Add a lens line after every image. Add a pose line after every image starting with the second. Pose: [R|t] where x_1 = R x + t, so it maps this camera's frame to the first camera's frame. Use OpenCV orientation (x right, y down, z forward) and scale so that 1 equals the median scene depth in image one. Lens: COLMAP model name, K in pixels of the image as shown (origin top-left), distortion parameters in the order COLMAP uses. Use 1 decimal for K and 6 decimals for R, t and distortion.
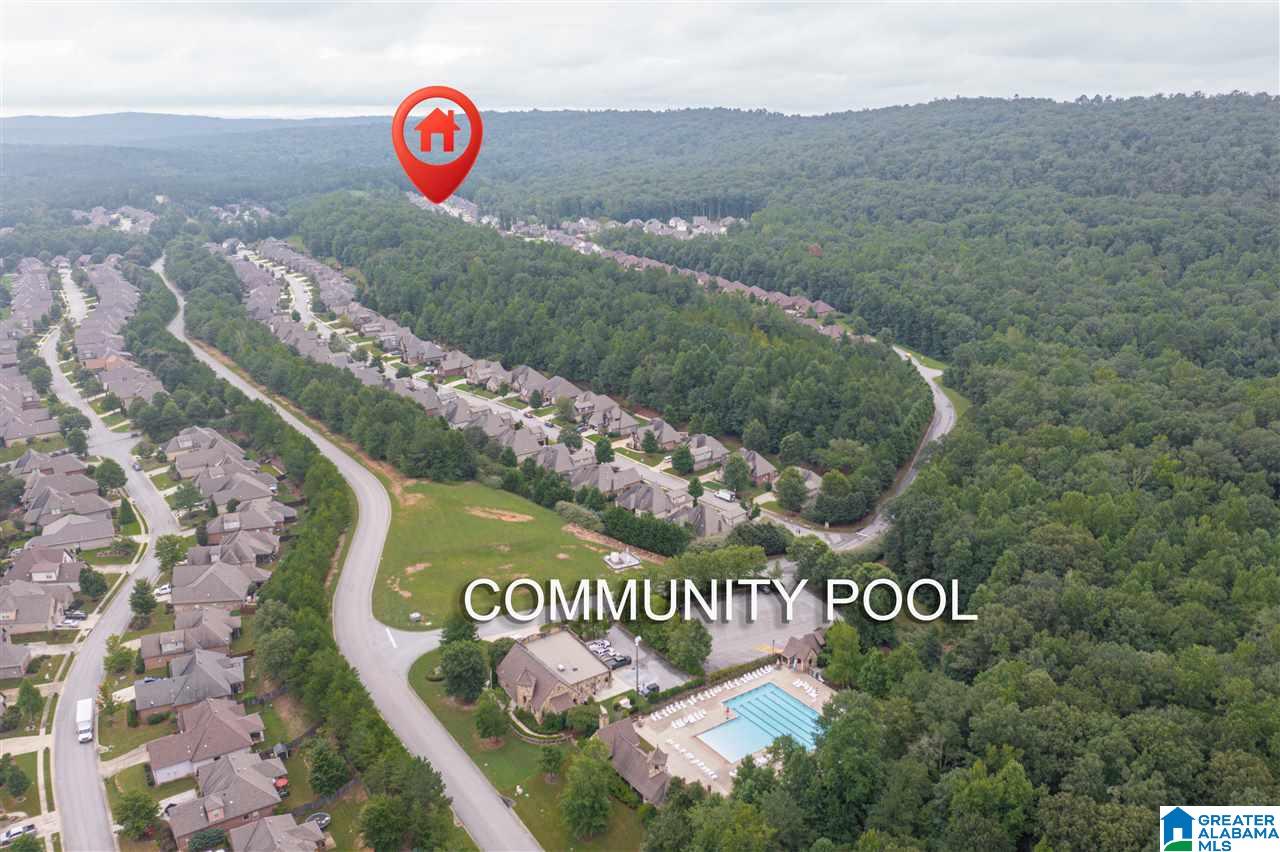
lens RADIAL K [[1004.6, 0, 636.6], [0, 1004.6, 425.5], [0, 0, 1]] dist [-0.005680, -0.006079]
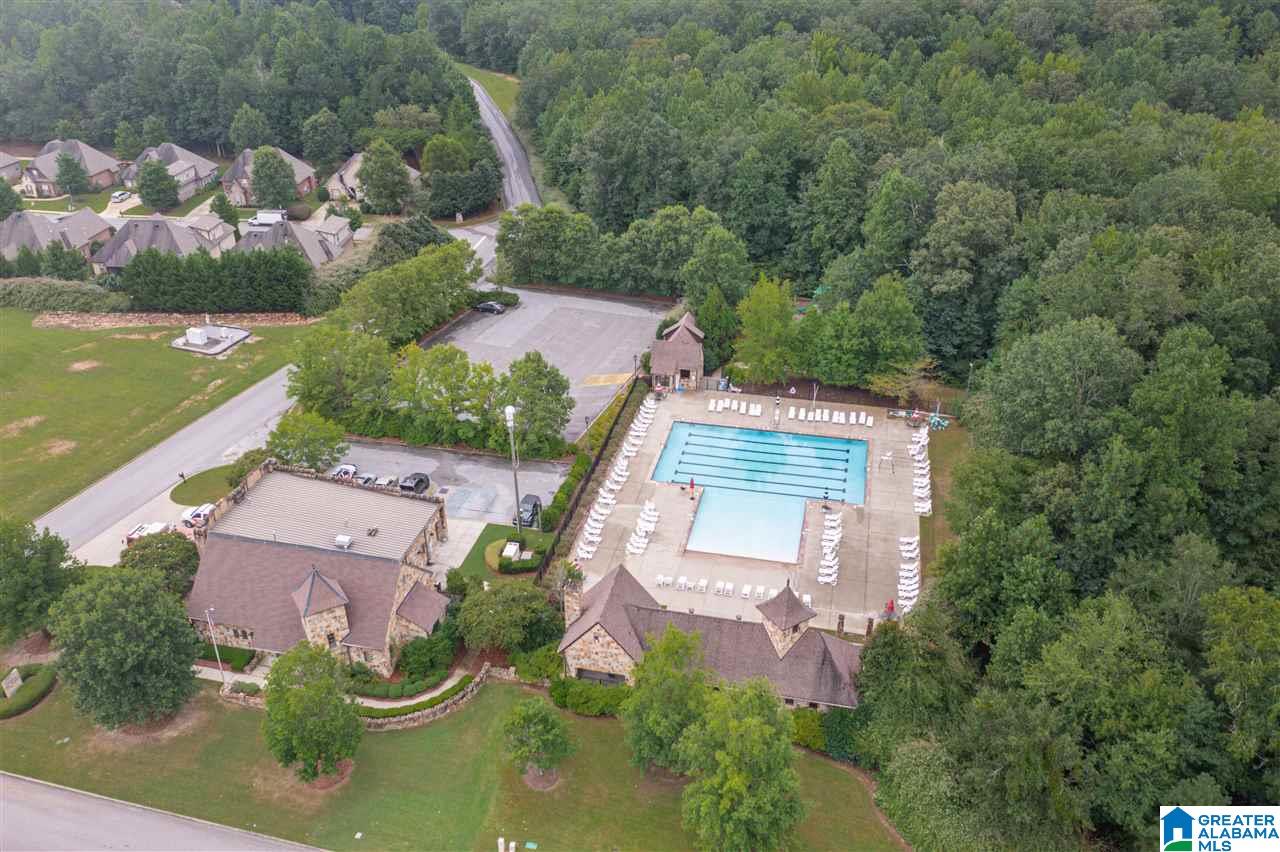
lens RADIAL K [[1004.6, 0, 641.4], [0, 1004.6, 420.4], [0, 0, 1]] dist [-0.005680, -0.006079]
pose [[0.744526, -0.325754, 0.582723, -0.159501], [0.200388, 0.941668, 0.270383, 0.075936], [-0.636809, -0.084536, 0.766373, 0.443940]]
